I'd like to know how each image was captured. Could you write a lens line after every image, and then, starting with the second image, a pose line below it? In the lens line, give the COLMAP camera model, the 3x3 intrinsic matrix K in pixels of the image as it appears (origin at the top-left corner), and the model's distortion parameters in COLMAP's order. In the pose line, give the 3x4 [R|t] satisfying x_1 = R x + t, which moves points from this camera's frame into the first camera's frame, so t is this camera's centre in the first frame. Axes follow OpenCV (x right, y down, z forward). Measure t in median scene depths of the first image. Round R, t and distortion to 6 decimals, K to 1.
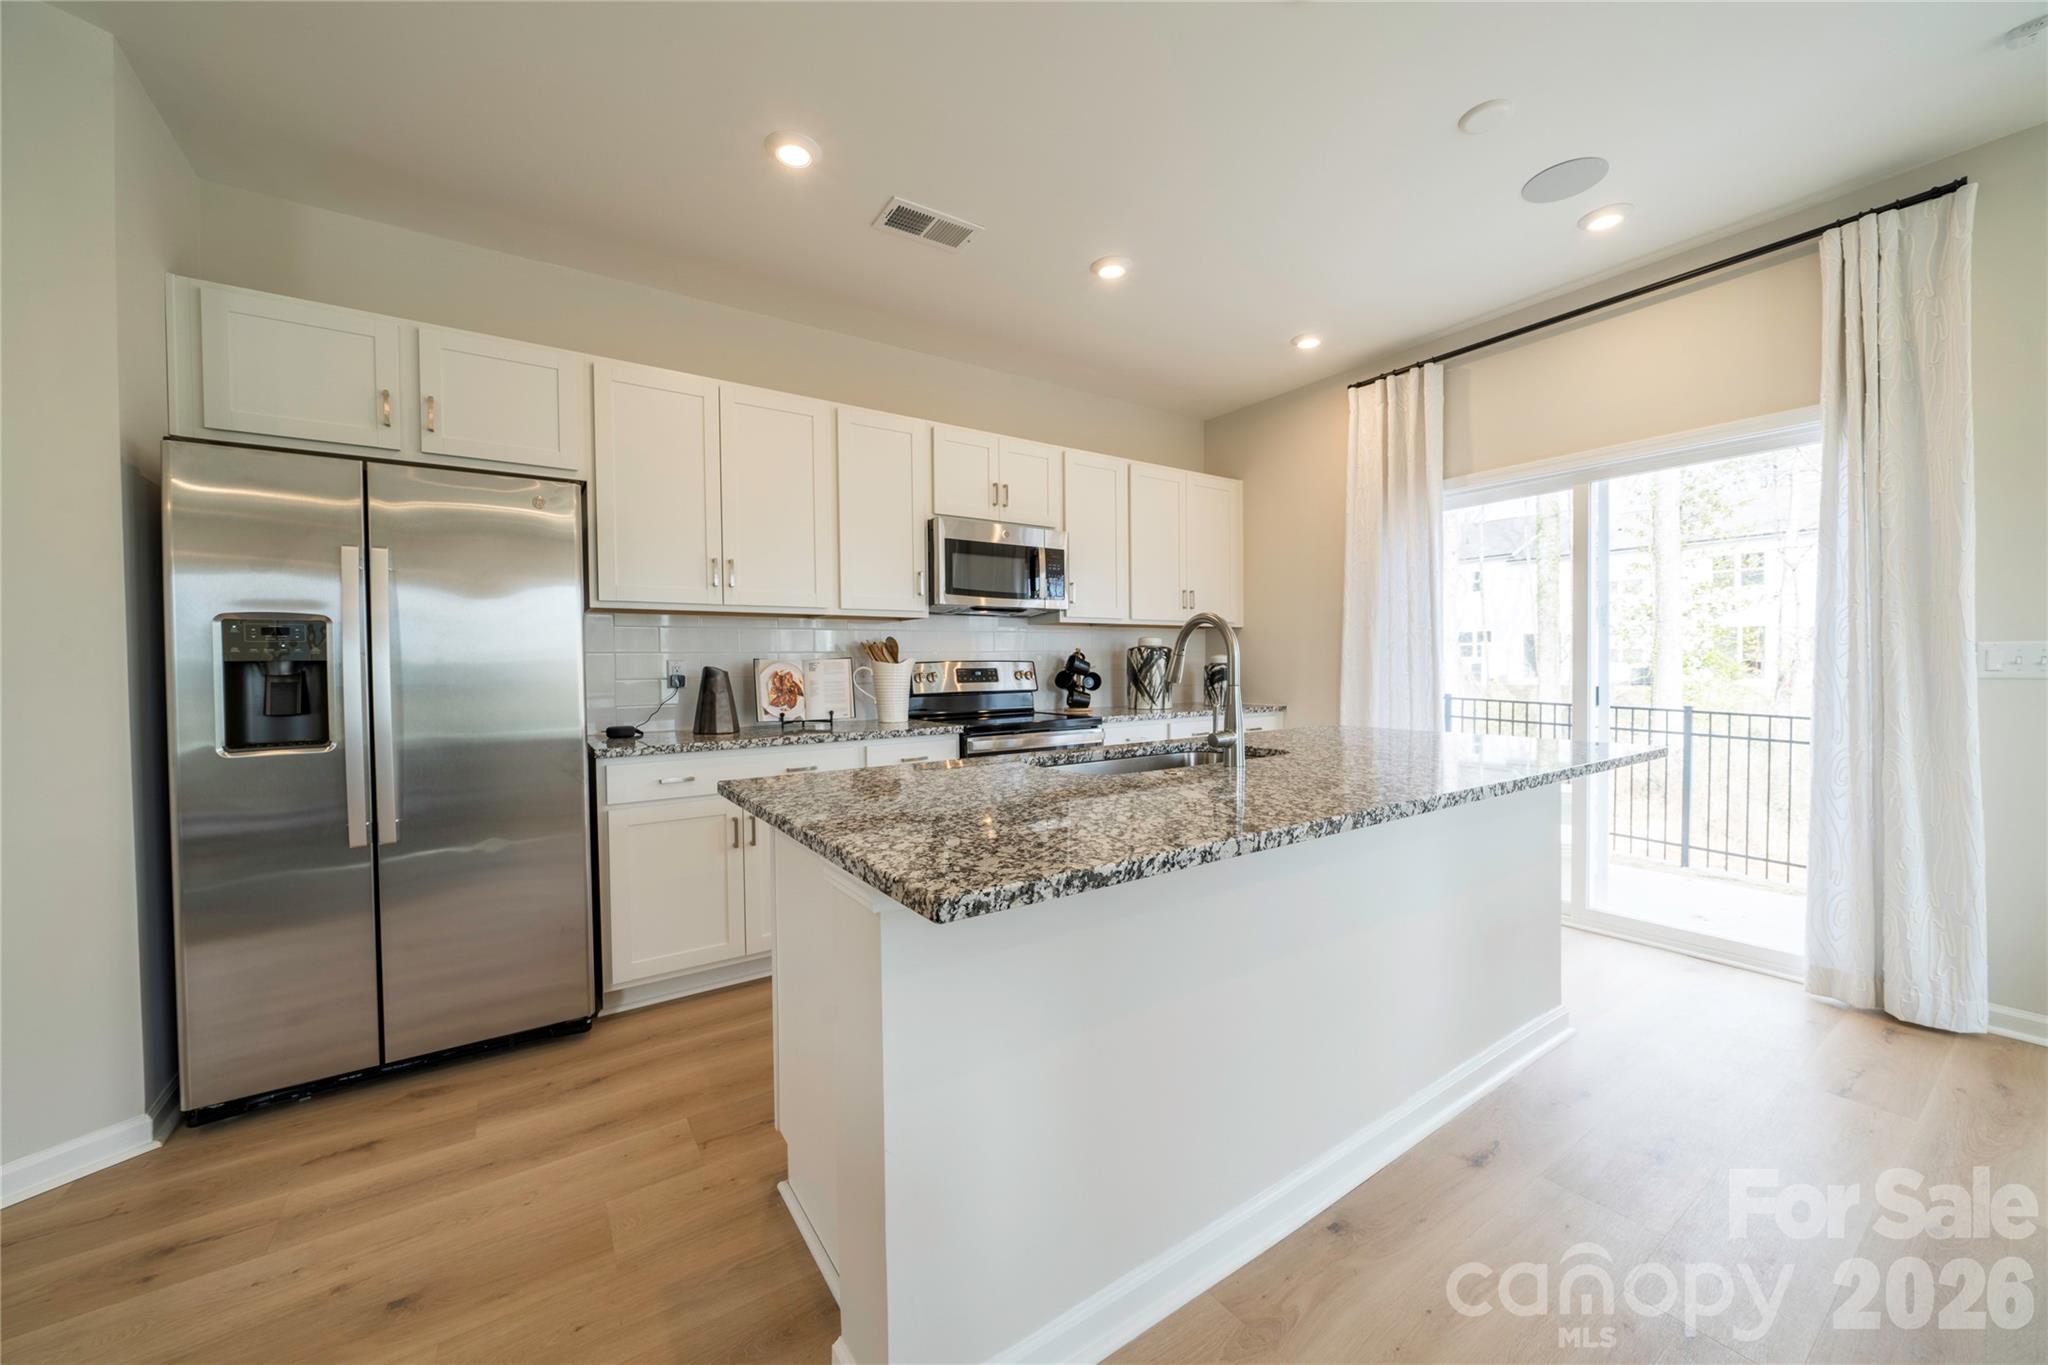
lens RADIAL K [[756.3, 0, 1022.9], [0, 756.3, 679.9], [0, 0, 1]] dist [-0.004465, -0.000008]
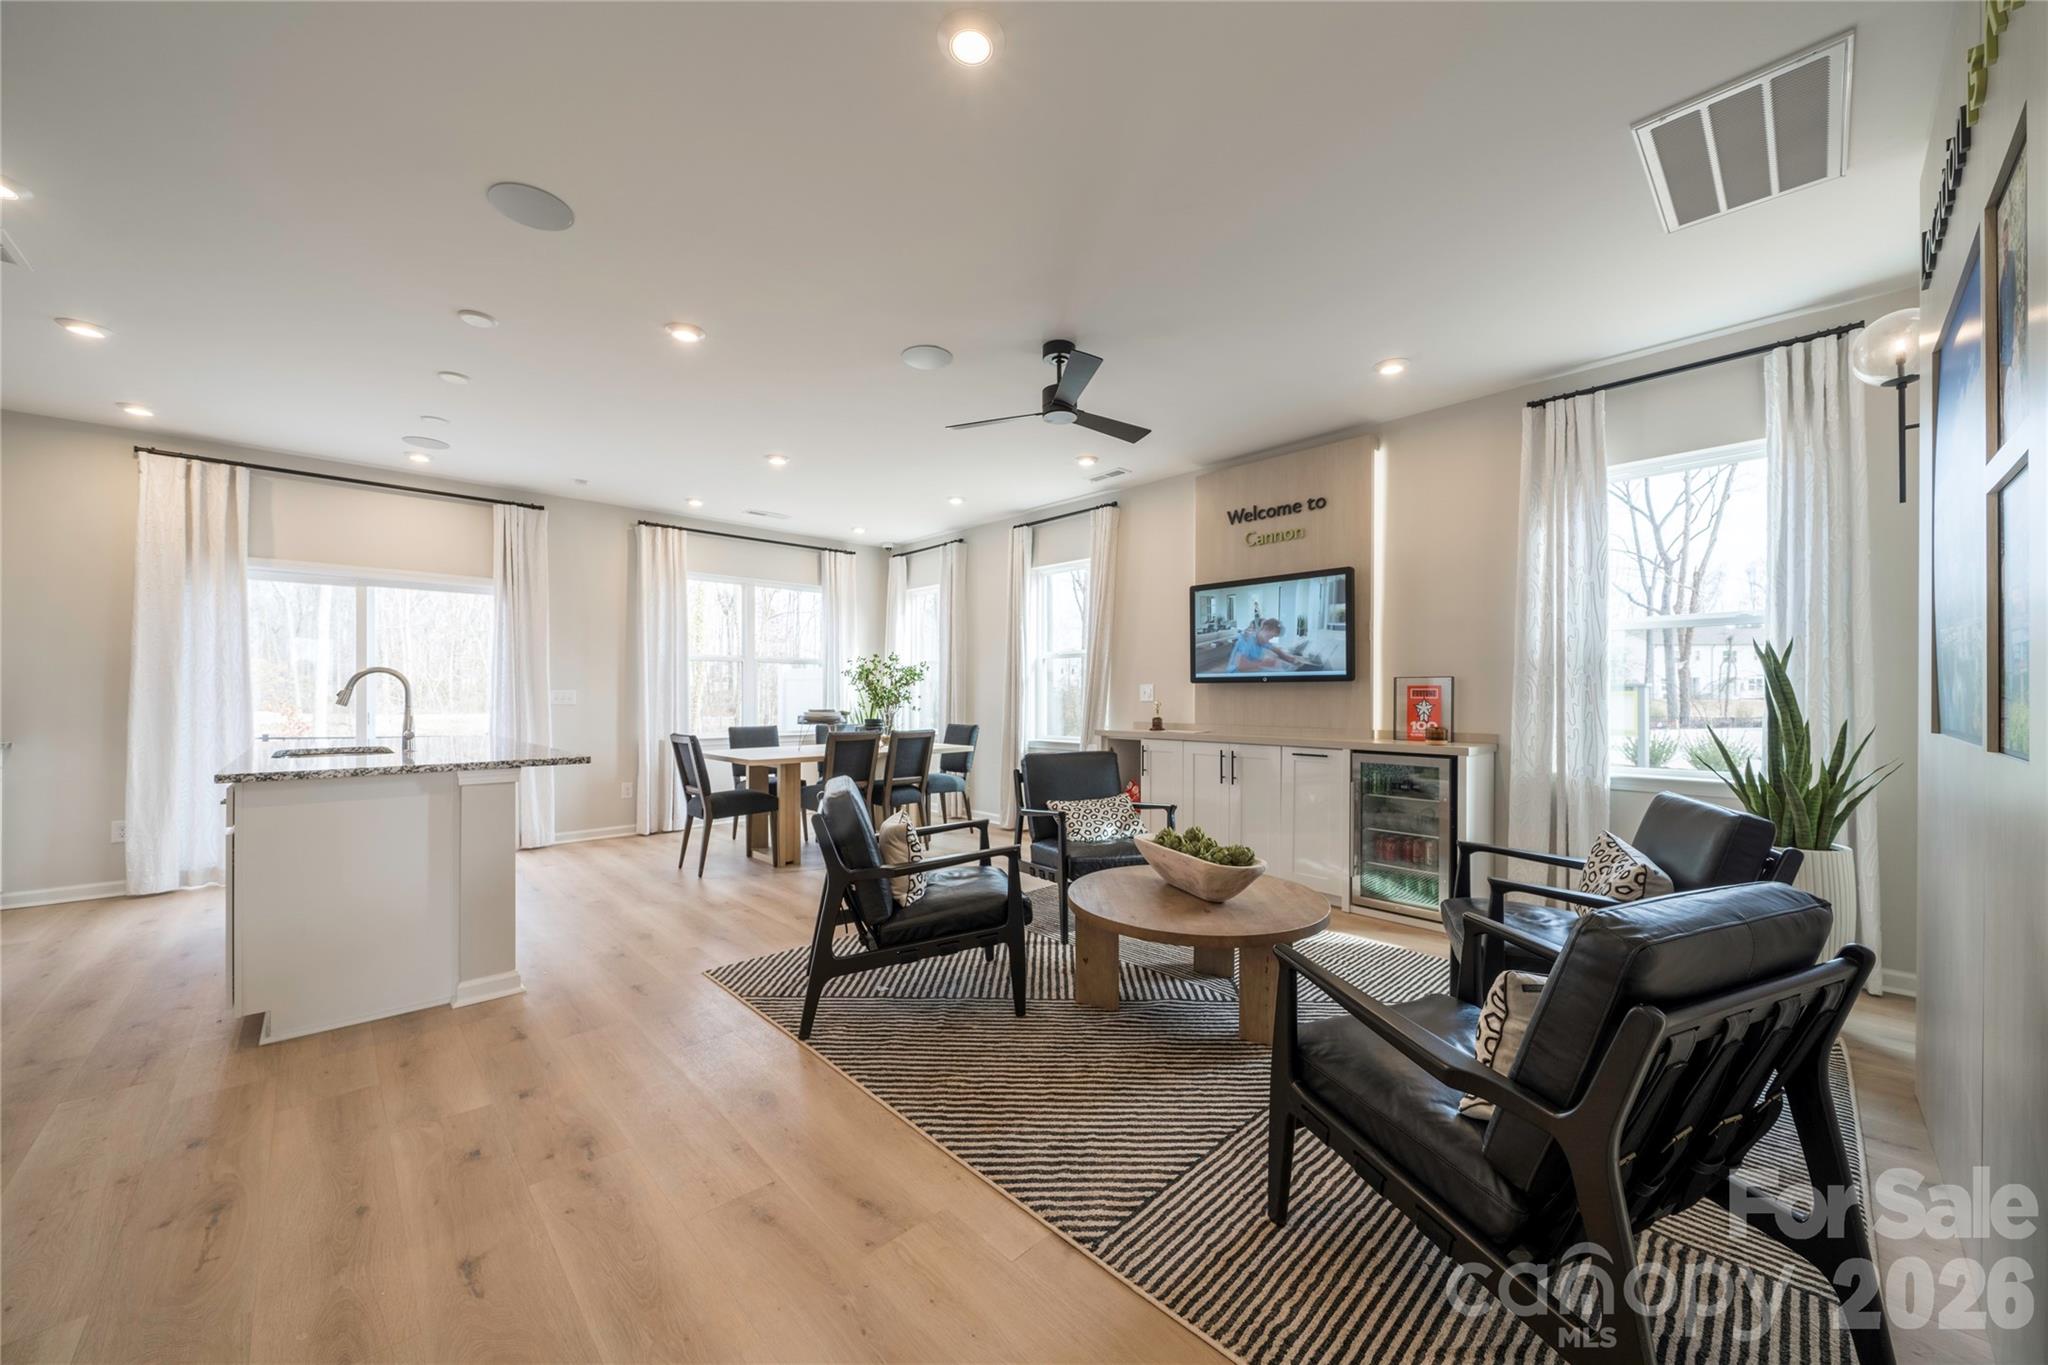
lens RADIAL K [[756.3, 0, 1041.3], [0, 756.3, 691.6], [0, 0, 1]] dist [-0.004465, -0.000008]
pose [[-0.170034, 0.015201, 0.985321, -1.083579], [0.021549, 0.999699, -0.011704, 0.015660], [-0.985203, 0.019243, -0.170310, -0.147334]]
